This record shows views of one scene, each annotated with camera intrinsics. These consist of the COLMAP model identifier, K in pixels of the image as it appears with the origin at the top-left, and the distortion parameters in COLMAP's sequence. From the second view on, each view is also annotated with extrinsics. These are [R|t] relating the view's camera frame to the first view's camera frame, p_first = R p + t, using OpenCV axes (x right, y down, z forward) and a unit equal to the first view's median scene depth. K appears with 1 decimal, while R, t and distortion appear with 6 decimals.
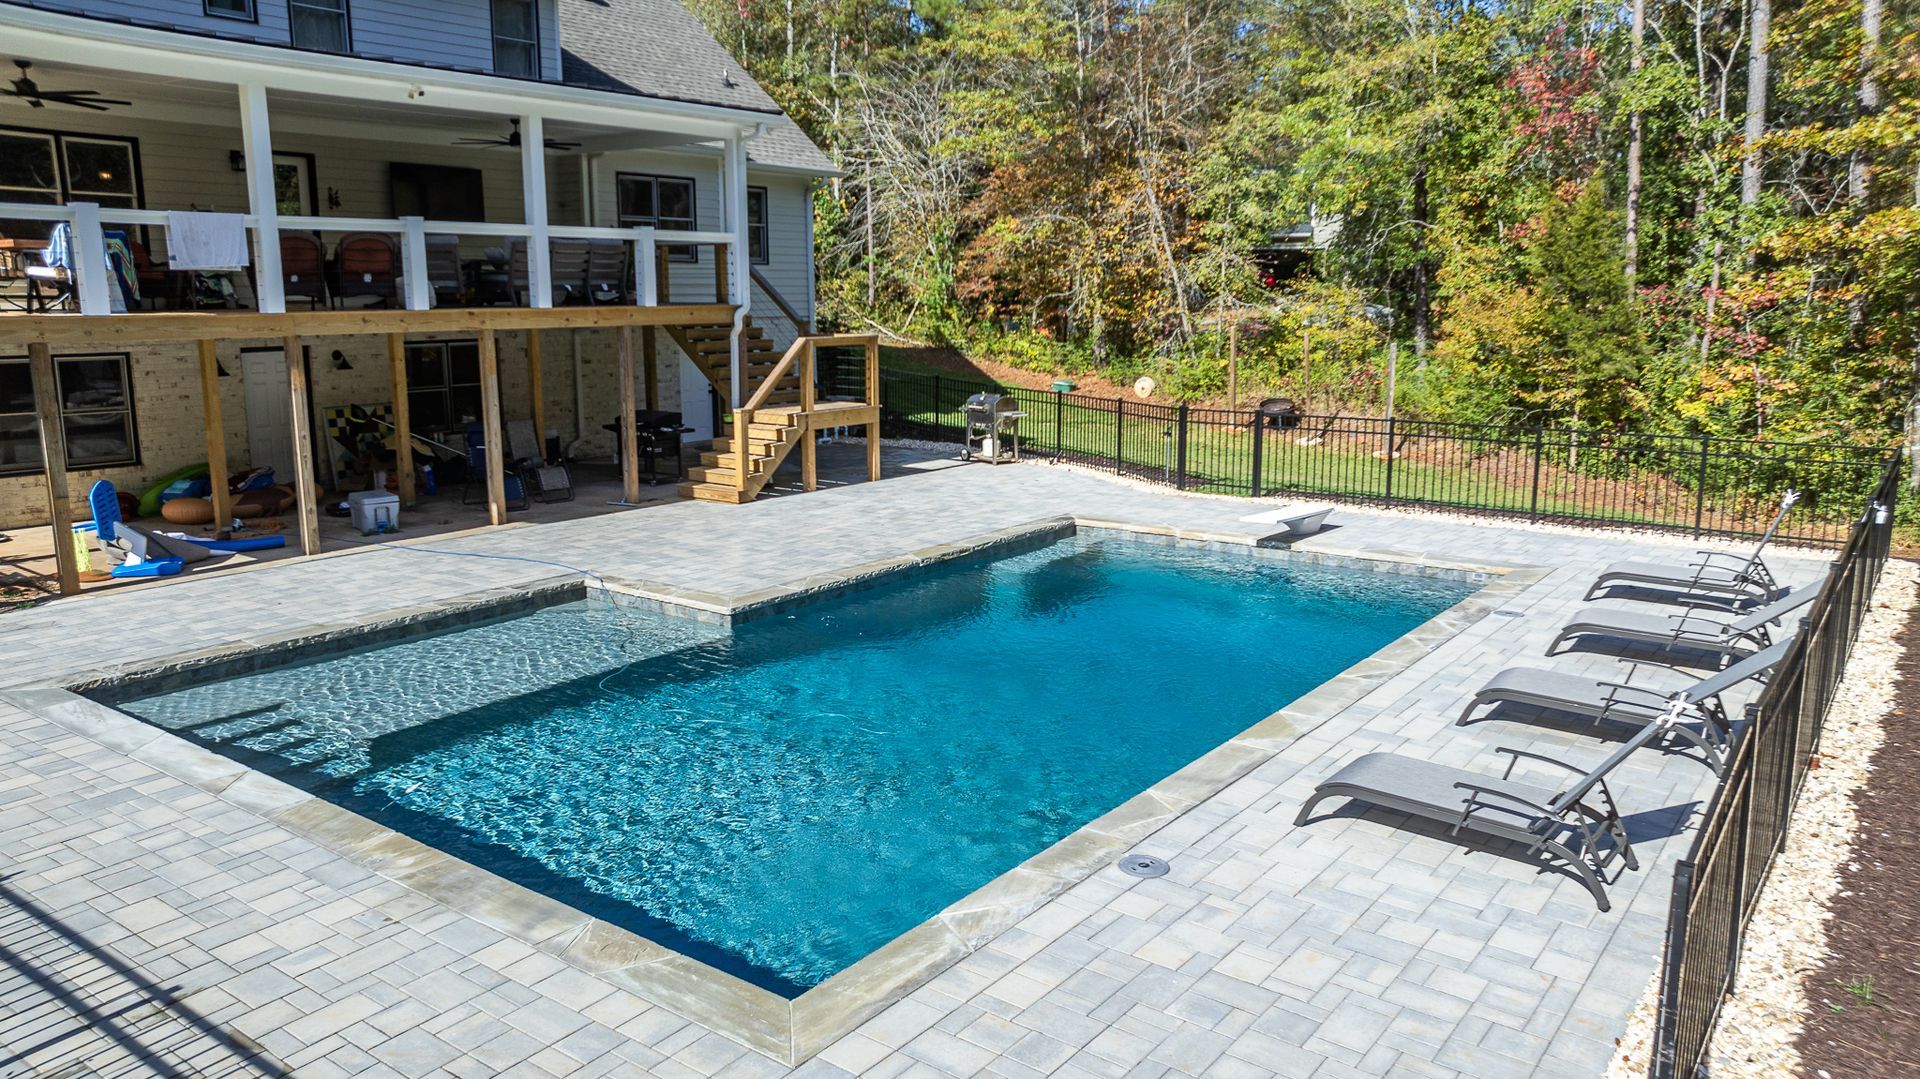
lens RADIAL K [[1347.5, 0, 960.0], [0, 1347.5, 546.2], [0, 0, 1]] dist [-0.029574, 0.024557]
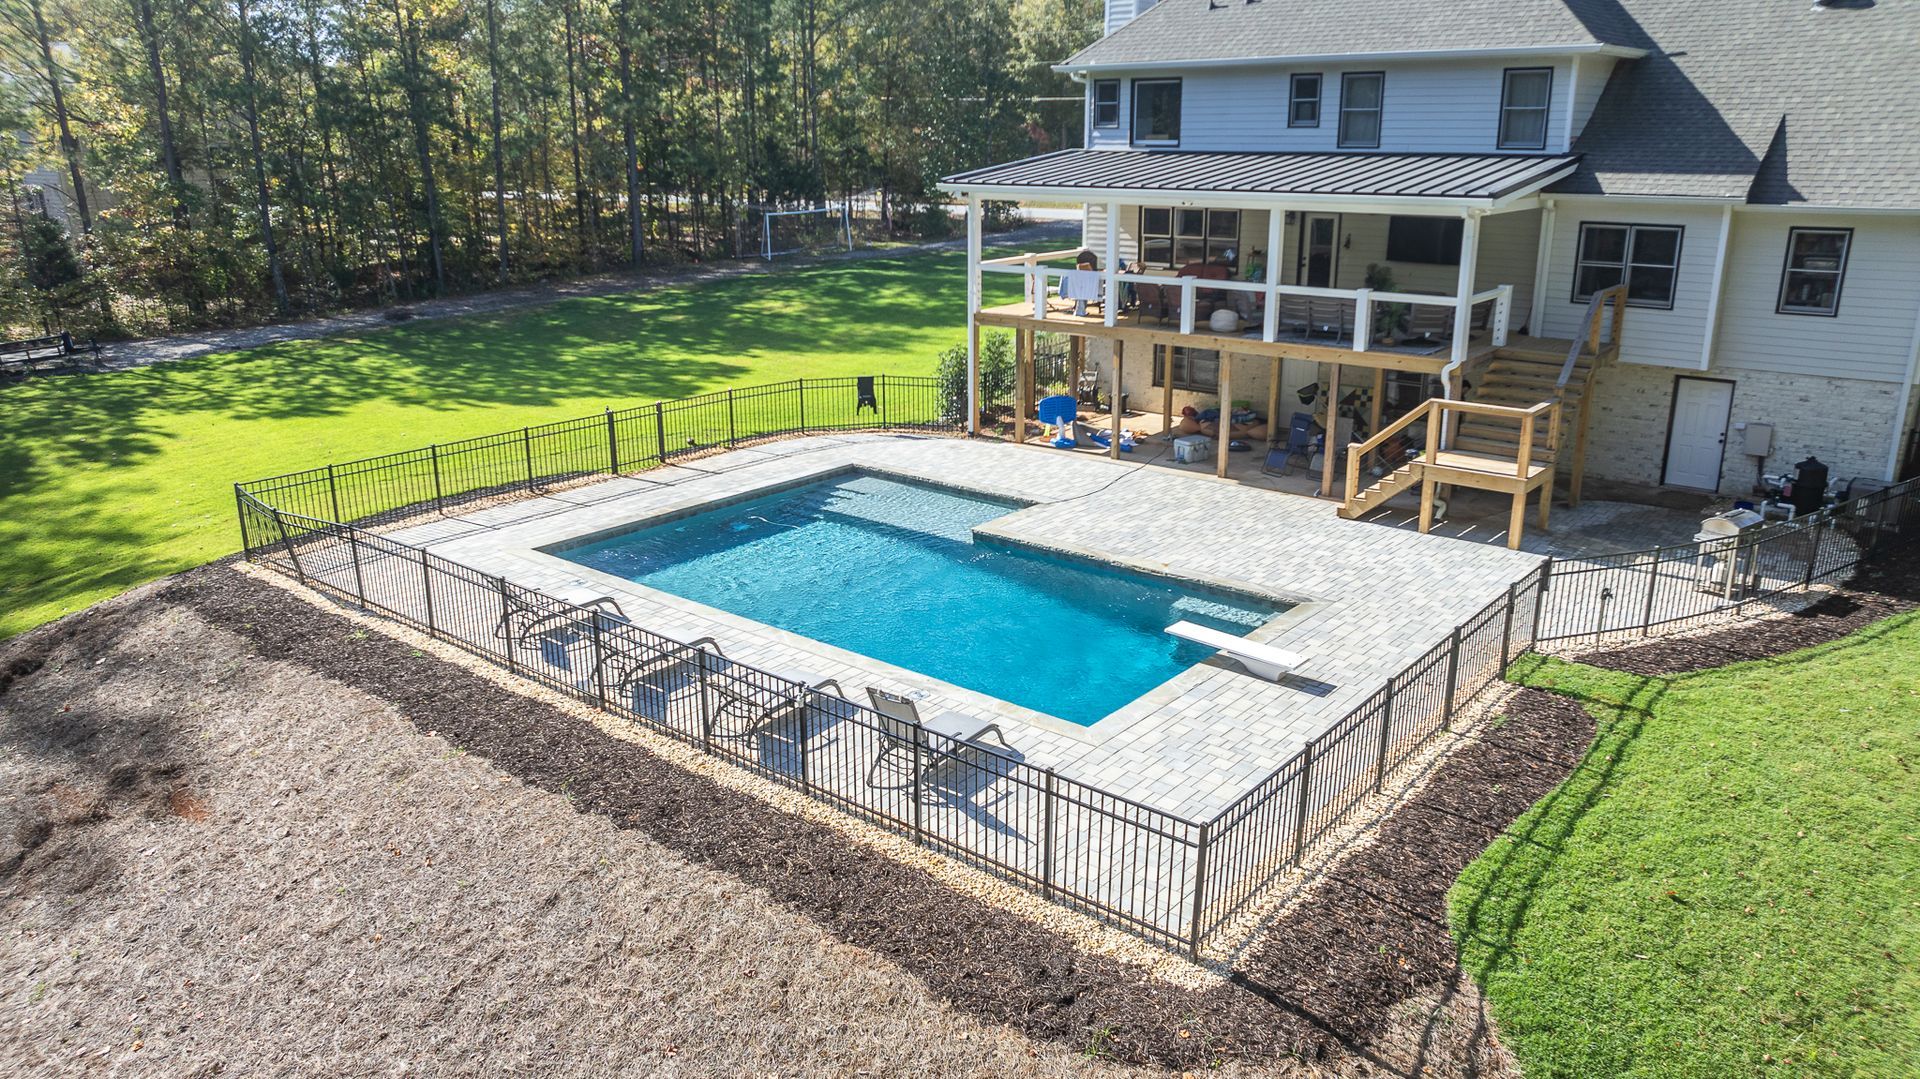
lens RADIAL K [[1347.5, 0, 954.6], [0, 1347.5, 542.5], [0, 0, 1]] dist [-0.029574, 0.024557]
pose [[-0.047017, 0.294290, -0.954559, 1.147672], [-0.182127, 0.937072, 0.297869, -0.345699], [0.982150, 0.187856, 0.009540, 0.704223]]
